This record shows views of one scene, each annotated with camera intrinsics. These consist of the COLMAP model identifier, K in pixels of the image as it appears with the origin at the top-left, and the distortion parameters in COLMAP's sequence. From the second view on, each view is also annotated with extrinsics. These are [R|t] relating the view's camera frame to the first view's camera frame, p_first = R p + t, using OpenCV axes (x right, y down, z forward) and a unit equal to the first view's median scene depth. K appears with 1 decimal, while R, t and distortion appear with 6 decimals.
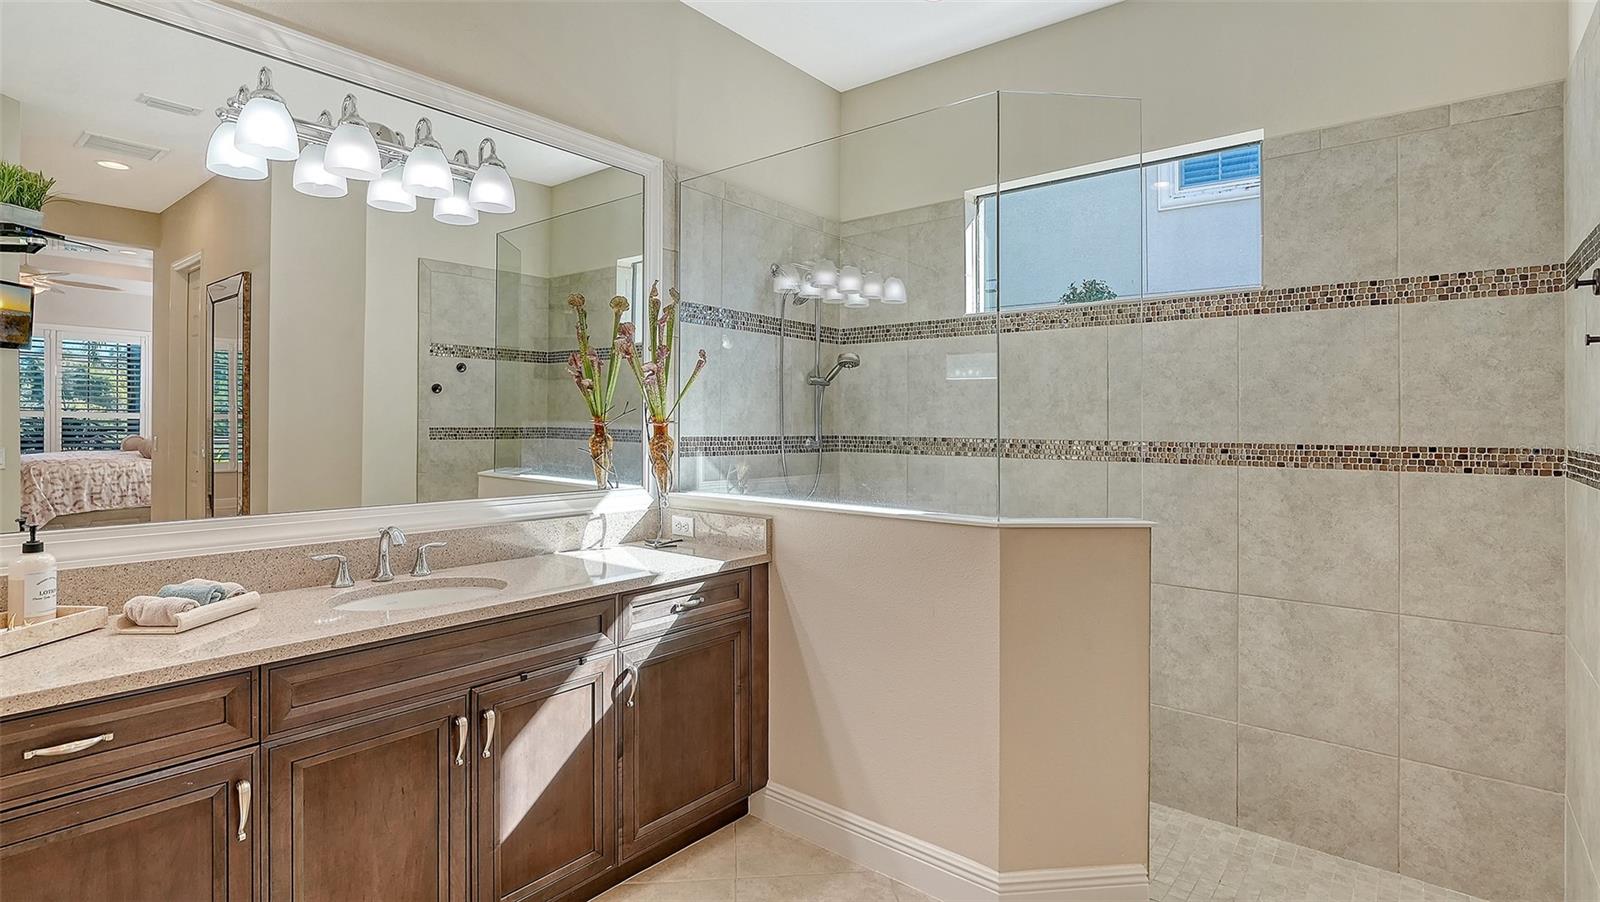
lens RADIAL K [[762.9, 0, 804.2], [0, 762.9, 421.2], [0, 0, 1]] dist [-0.011780, 0.000204]
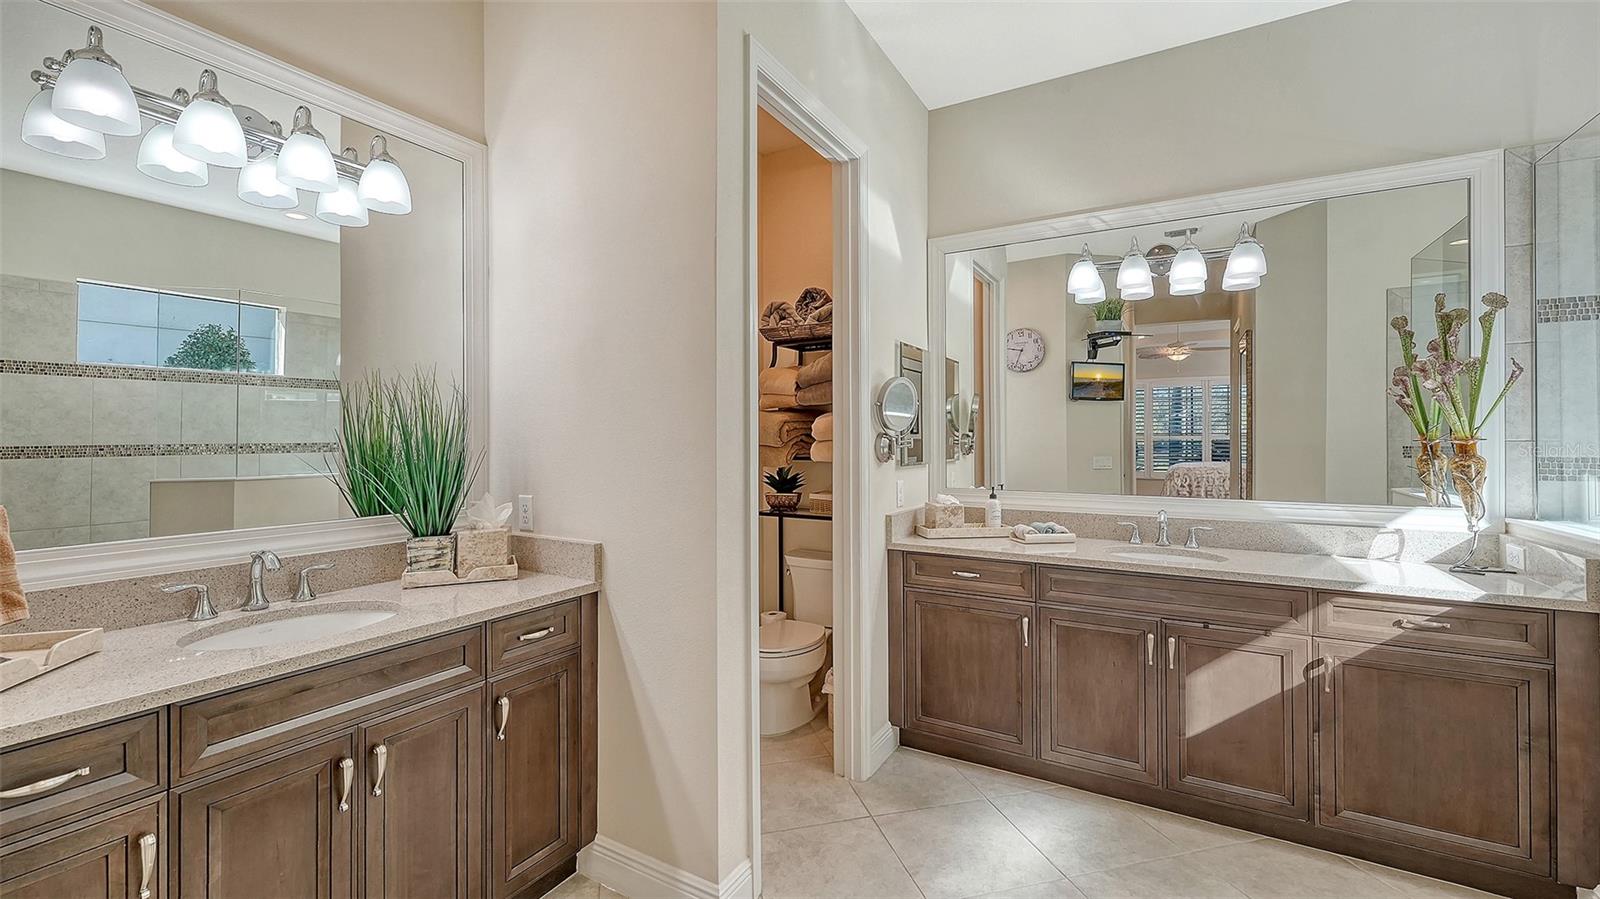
lens RADIAL K [[651.4, 0, 799.6], [0, 651.4, 443.9], [0, 0, 1]] dist [-0.032752, 0.005146]
pose [[0.148926, -0.000279, -0.988848, 0.595882], [0.003777, 0.999993, 0.000287, 0.003772], [0.988841, -0.003778, 0.148926, 0.090287]]
